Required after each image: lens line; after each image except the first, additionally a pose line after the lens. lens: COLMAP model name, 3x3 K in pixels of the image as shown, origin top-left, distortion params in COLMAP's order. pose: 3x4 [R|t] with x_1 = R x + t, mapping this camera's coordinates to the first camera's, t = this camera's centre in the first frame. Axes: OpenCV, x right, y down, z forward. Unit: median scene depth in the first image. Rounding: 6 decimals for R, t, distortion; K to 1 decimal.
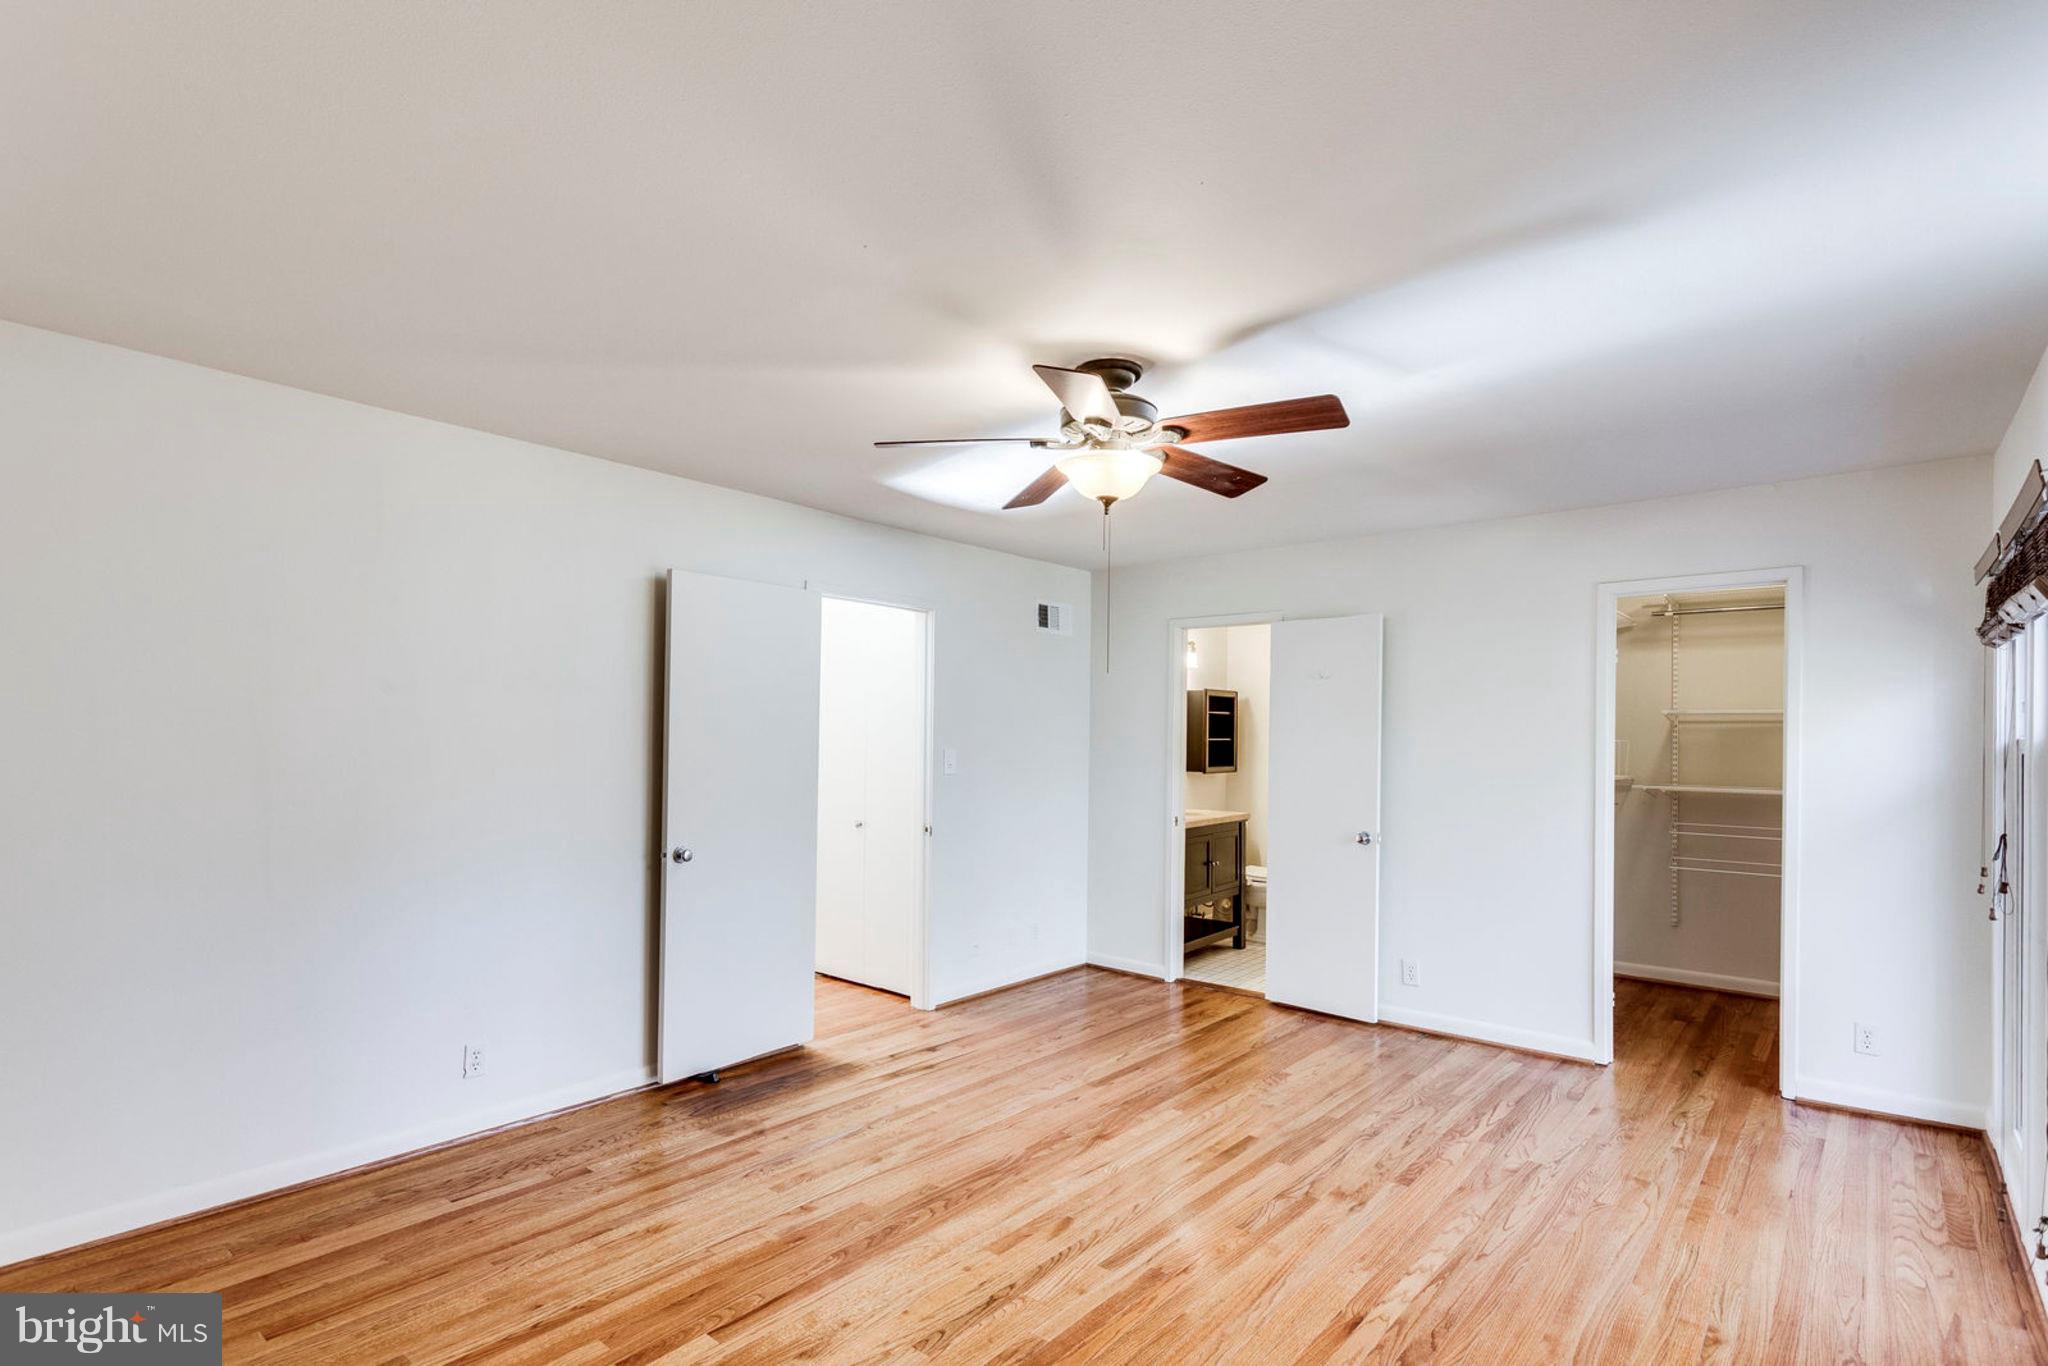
lens RADIAL K [[987.6, 0, 1028.5], [0, 987.6, 733.3], [0, 0, 1]] dist [-0.003102, -0.001303]
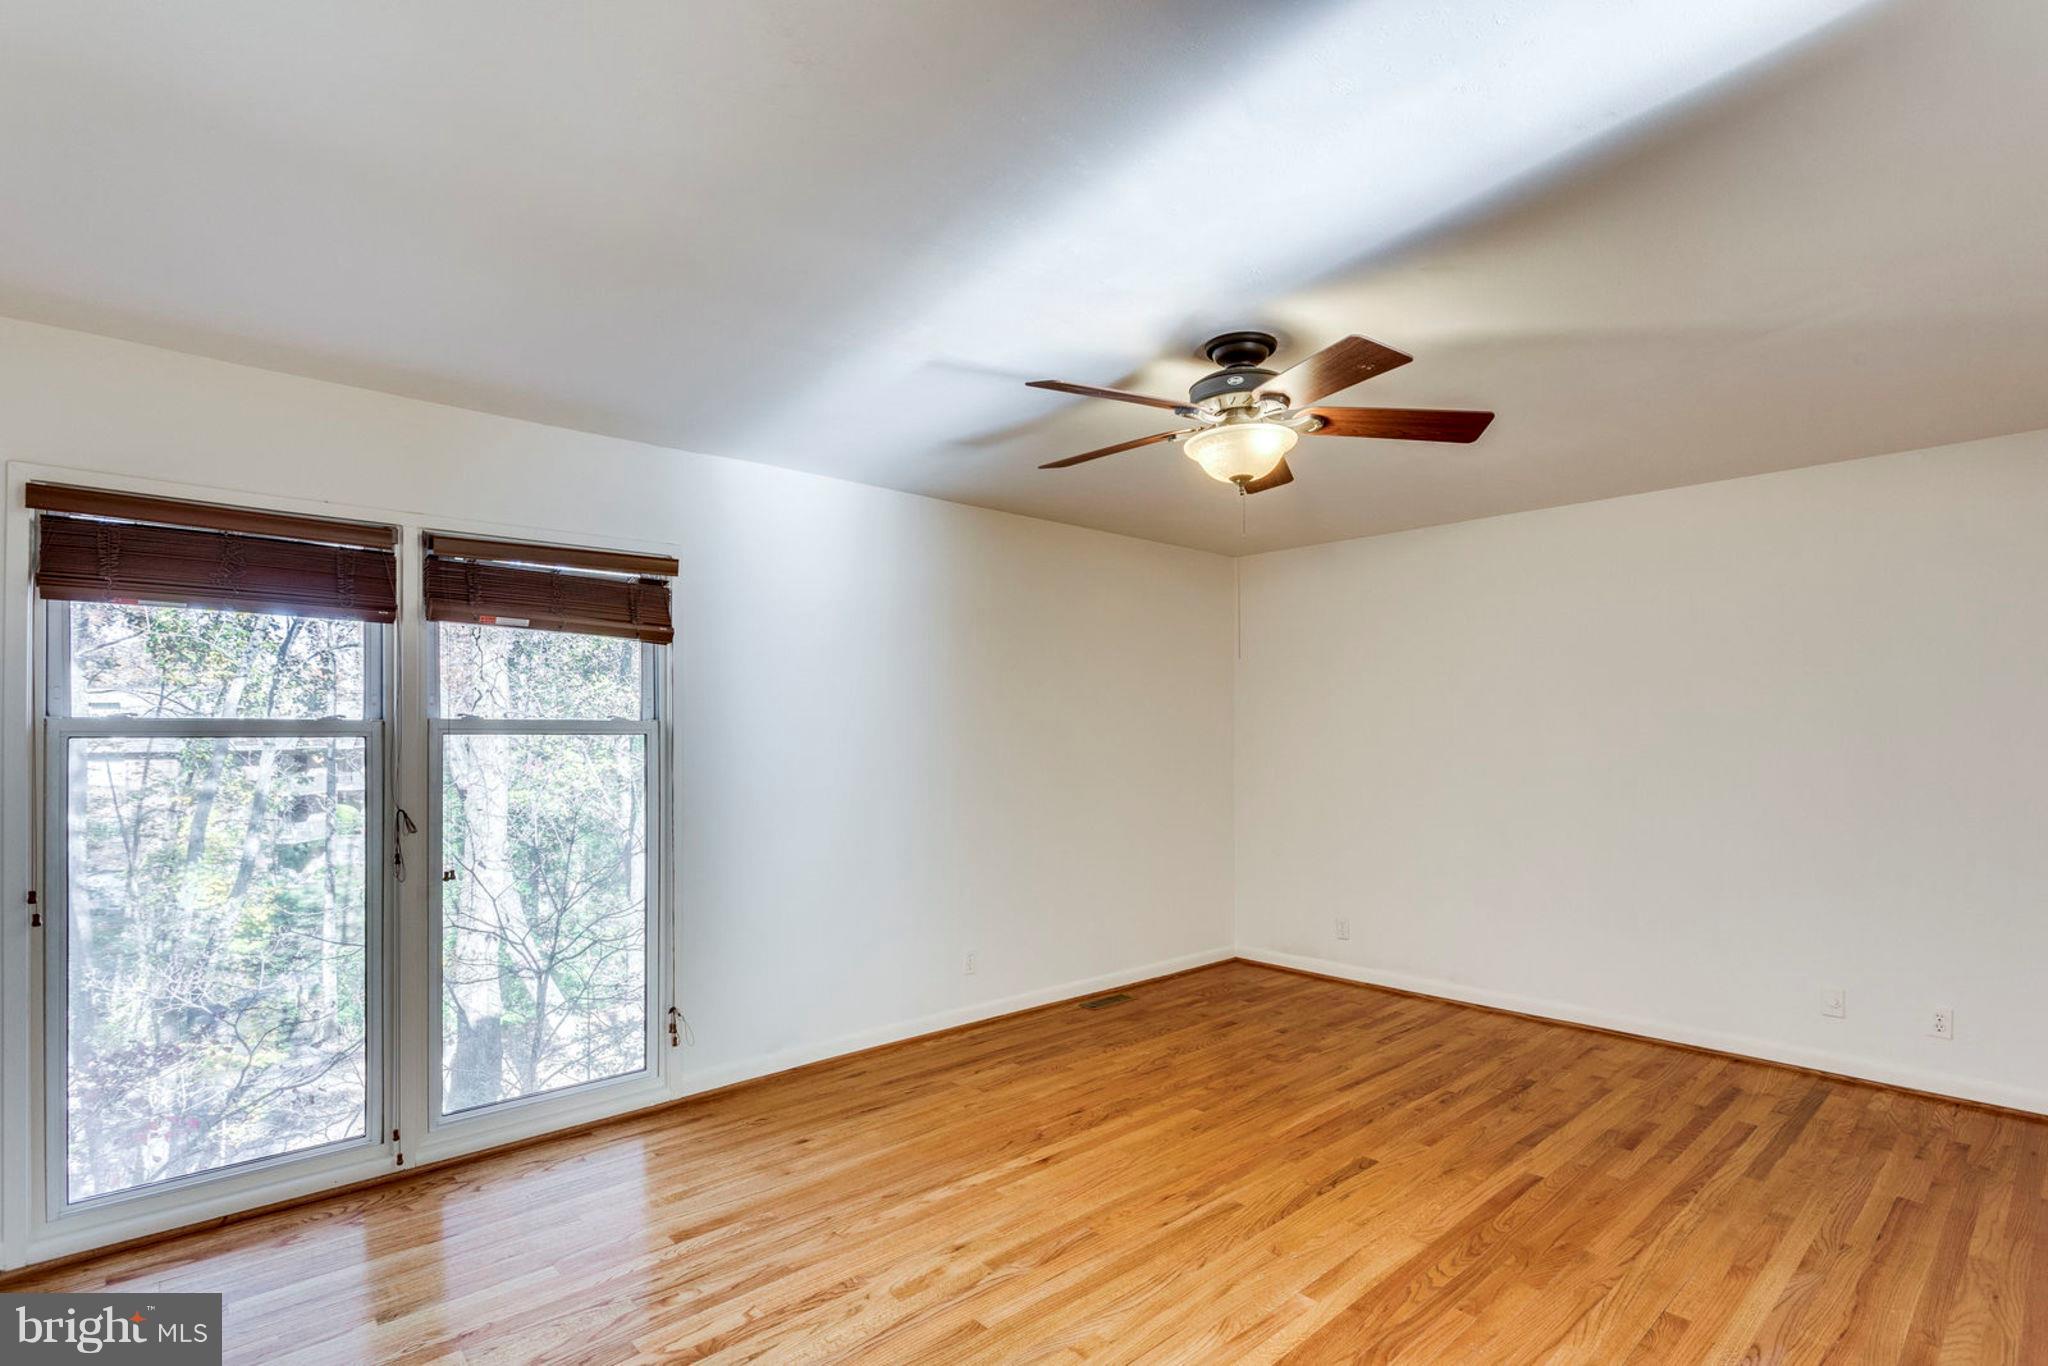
lens RADIAL K [[987.6, 0, 1020.5], [0, 987.6, 697.9], [0, 0, 1]] dist [-0.003102, -0.001303]
pose [[-0.990611, -0.007012, 0.136534, 0.118897], [-0.012275, 0.999212, -0.037743, 0.012340], [-0.136162, -0.039065, -0.989916, 1.469814]]
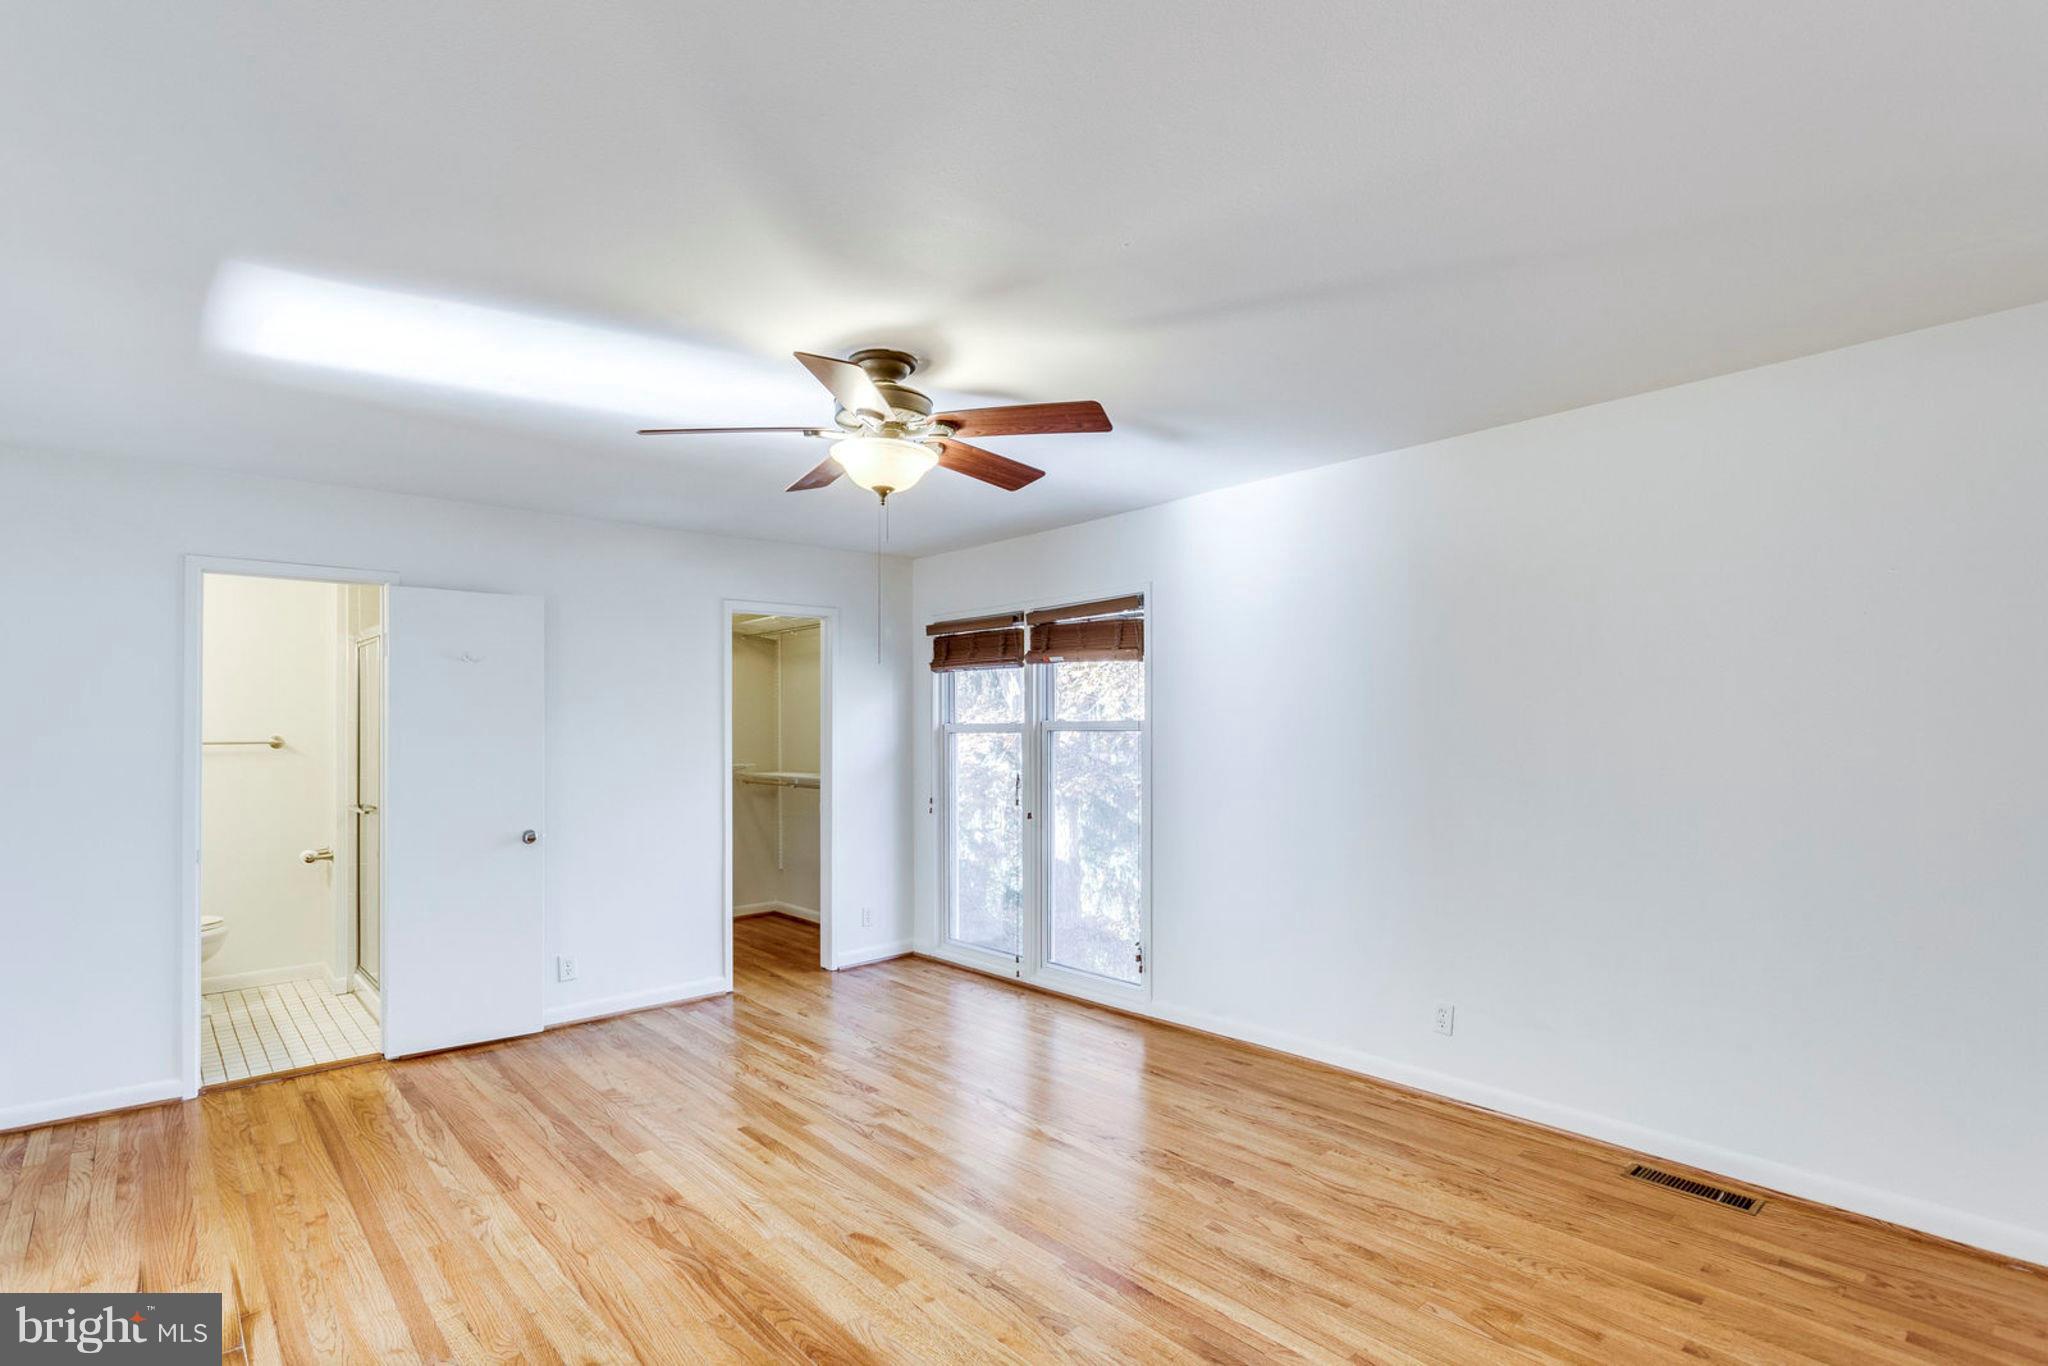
lens RADIAL K [[987.6, 0, 1014.3], [0, 987.6, 669.9], [0, 0, 1]] dist [-0.003102, -0.001303]
pose [[0.153662, 0.045651, 0.987068, -0.673992], [0.008470, 0.998835, -0.047513, -0.002217], [-0.988087, 0.015662, 0.153096, 0.523559]]
